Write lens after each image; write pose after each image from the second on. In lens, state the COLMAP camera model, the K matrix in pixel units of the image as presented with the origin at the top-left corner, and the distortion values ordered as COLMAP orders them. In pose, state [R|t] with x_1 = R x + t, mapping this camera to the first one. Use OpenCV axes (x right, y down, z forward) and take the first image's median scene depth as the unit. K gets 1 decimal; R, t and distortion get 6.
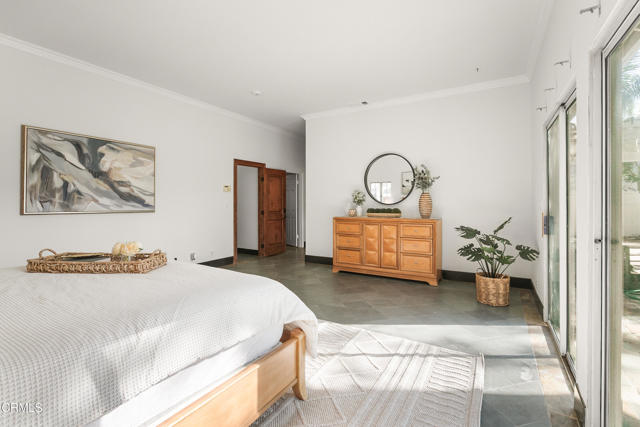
lens RADIAL K [[296.9, 0, 318.9], [0, 296.9, 200.6], [0, 0, 1]] dist [-0.001890, -0.000729]
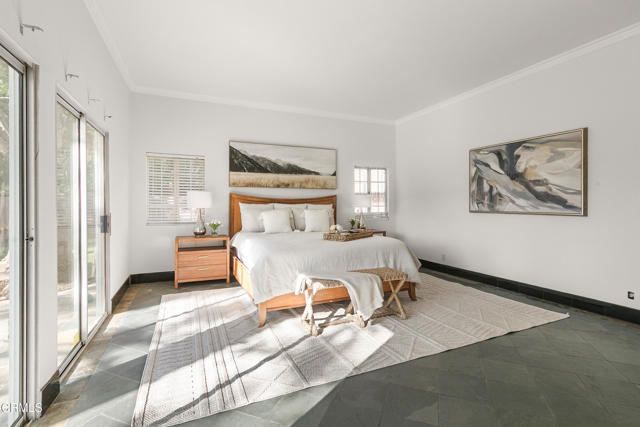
lens RADIAL K [[299.6, 0, 318.1], [0, 299.6, 200.0], [0, 0, 1]] dist [-0.000639, 0.000111]
pose [[-0.573609, -0.008138, -0.819089, 0.481567], [0.013212, 0.999729, -0.019185, 0.005177], [0.819023, -0.021826, -0.573346, 0.972249]]
